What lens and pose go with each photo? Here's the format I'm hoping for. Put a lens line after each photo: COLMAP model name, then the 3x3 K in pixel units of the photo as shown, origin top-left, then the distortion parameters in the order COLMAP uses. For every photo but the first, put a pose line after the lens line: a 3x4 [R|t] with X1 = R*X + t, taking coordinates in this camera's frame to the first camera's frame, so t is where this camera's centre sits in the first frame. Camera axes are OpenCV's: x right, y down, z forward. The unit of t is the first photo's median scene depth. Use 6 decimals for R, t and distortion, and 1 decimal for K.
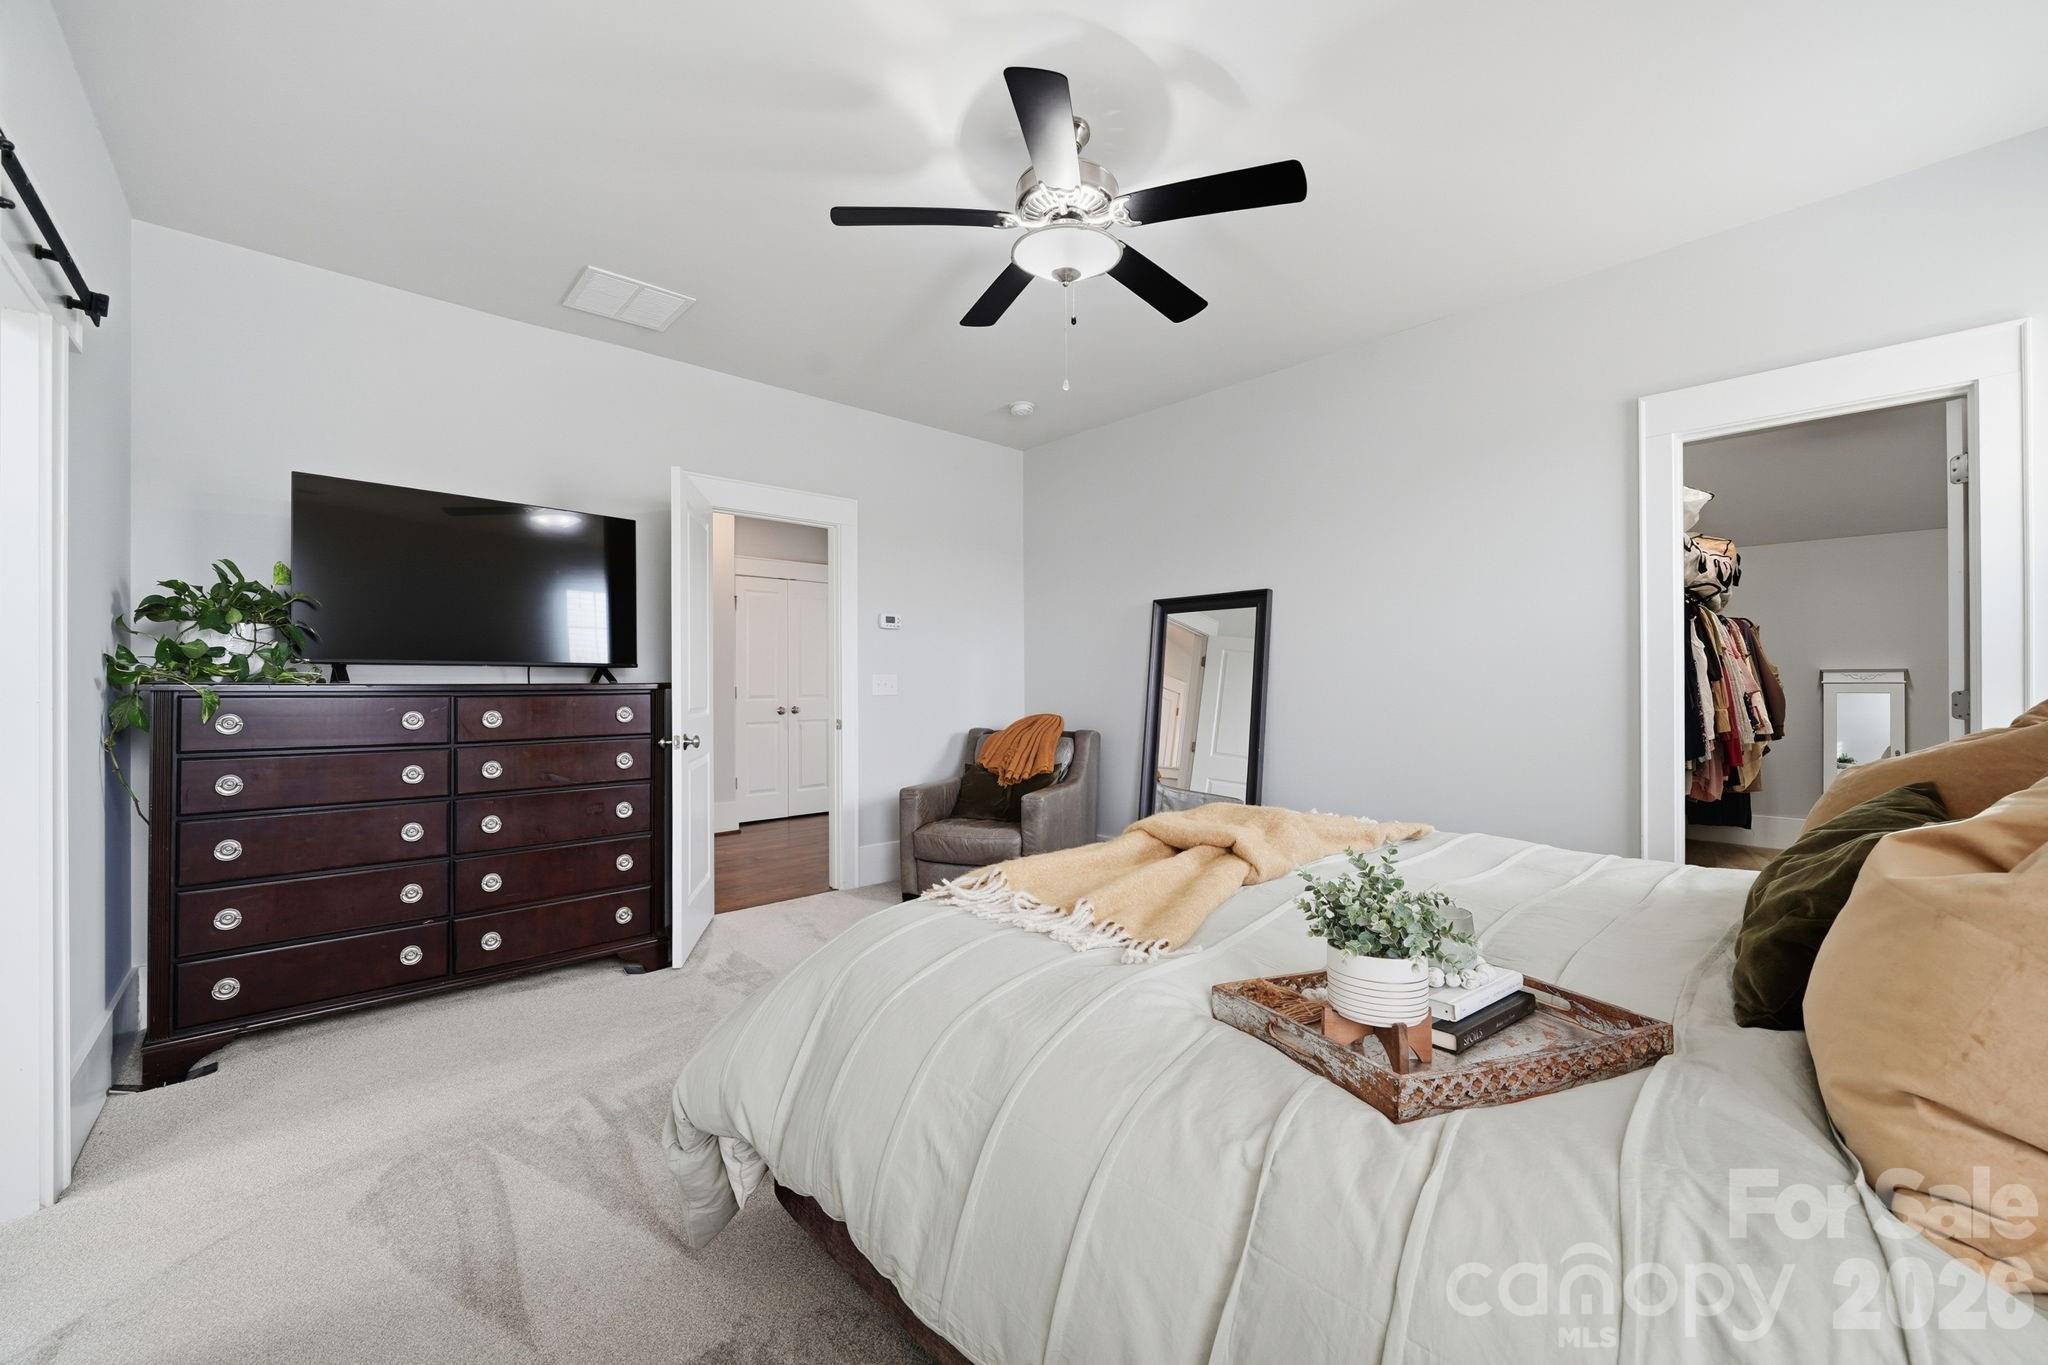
lens RADIAL K [[804.1, 0, 1031.4], [0, 804.1, 683.3], [0, 0, 1]] dist [-0.002171, 0.000015]
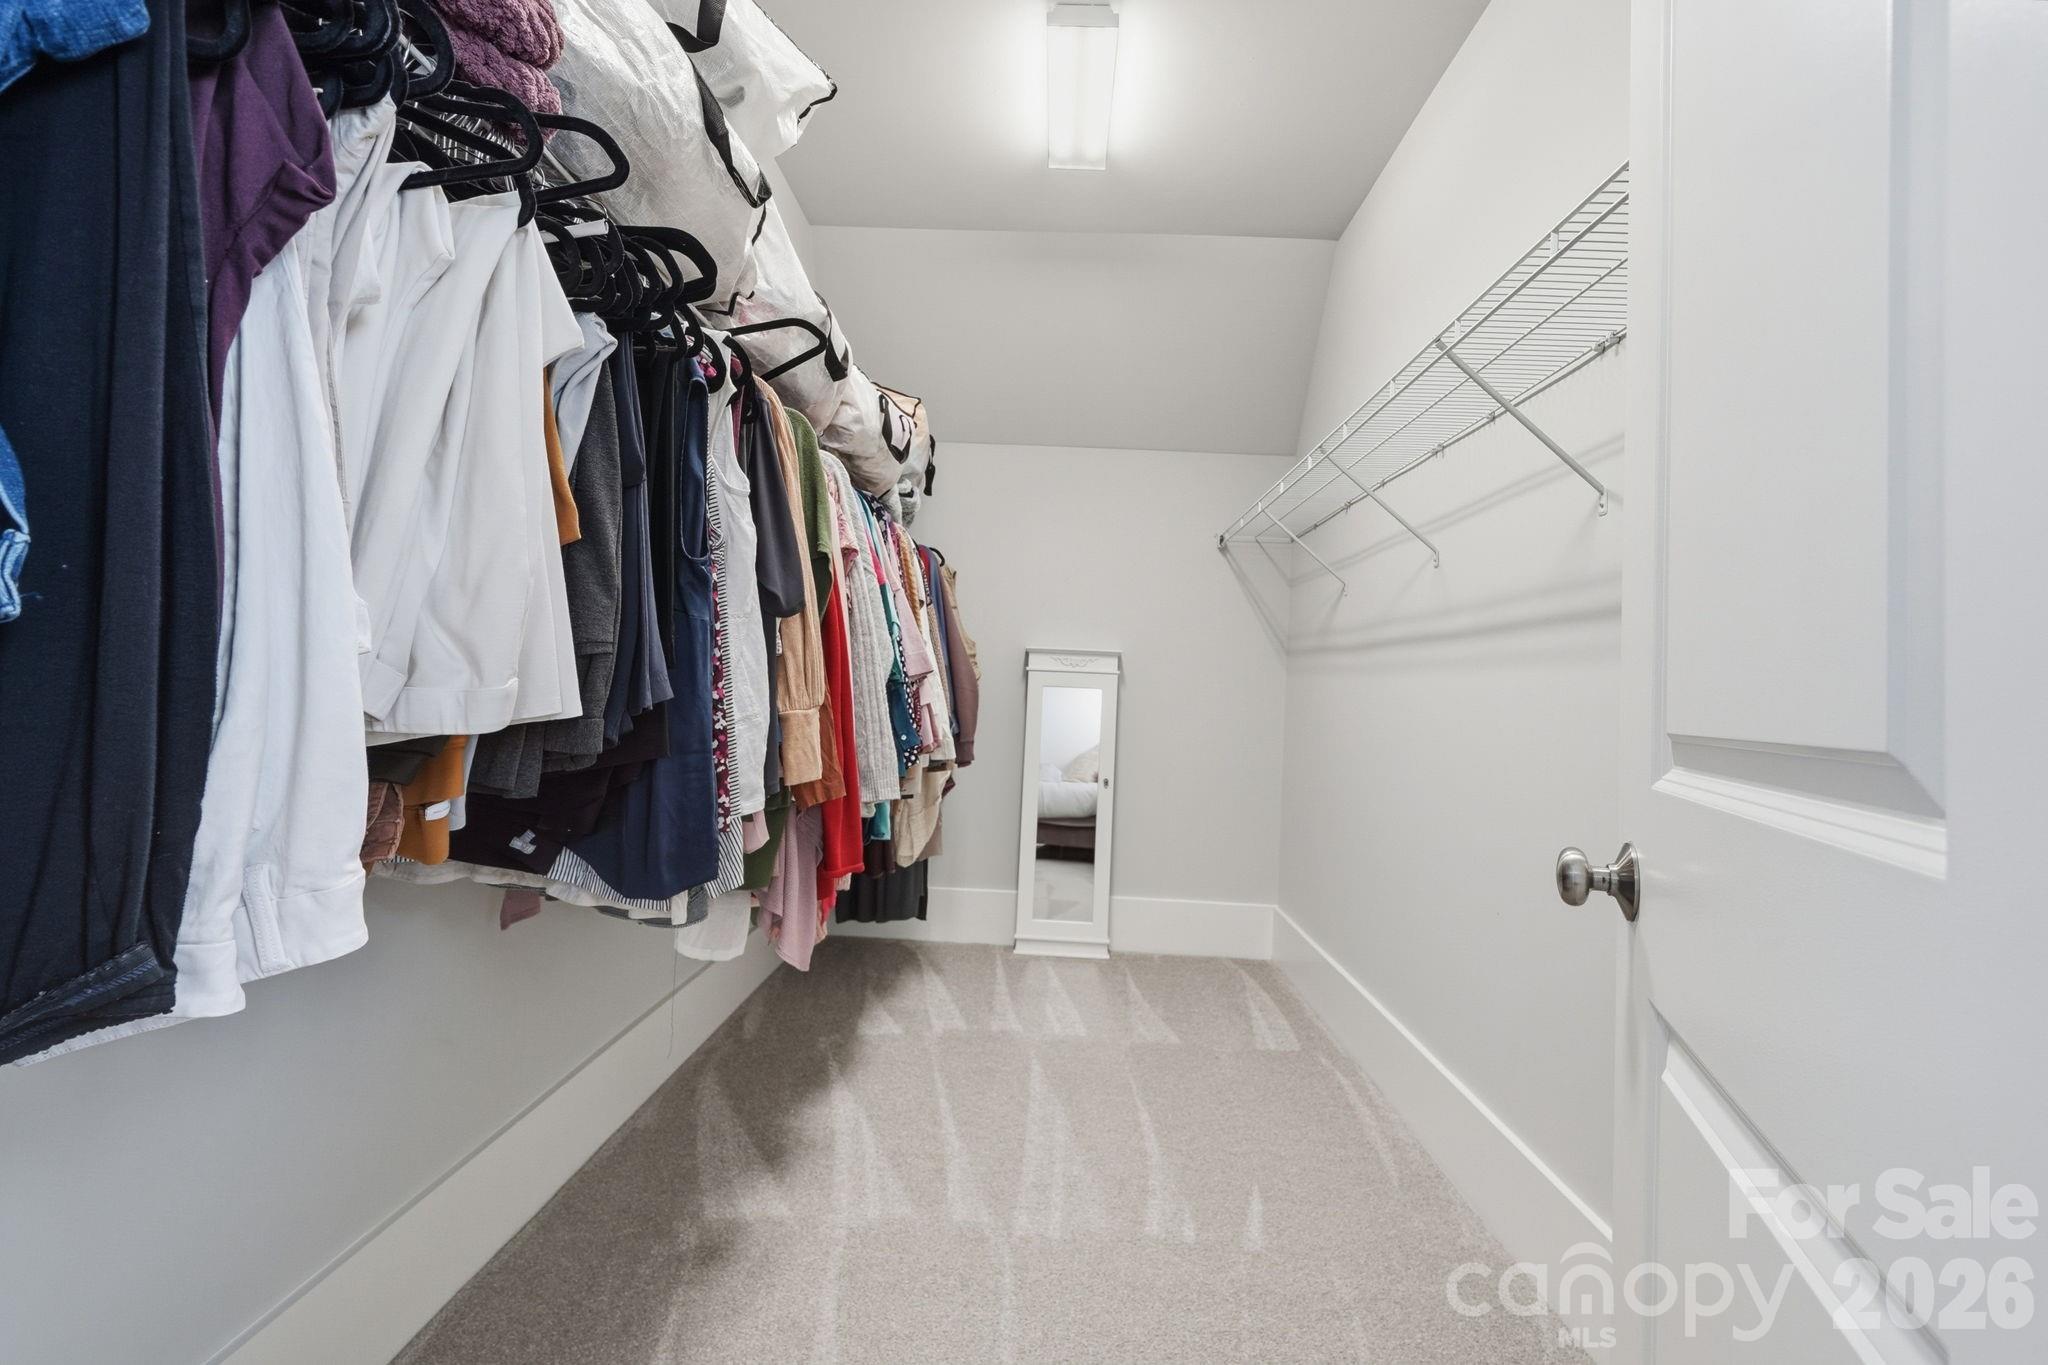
lens RADIAL K [[804.1, 0, 1031.4], [0, 804.1, 683.3], [0, 0, 1]] dist [-0.002171, 0.000015]
pose [[0.704201, 0.043307, 0.708679, 0.574845], [-0.048786, 0.998730, -0.012553, 0.018291], [-0.708323, -0.025734, 0.705419, 0.586877]]
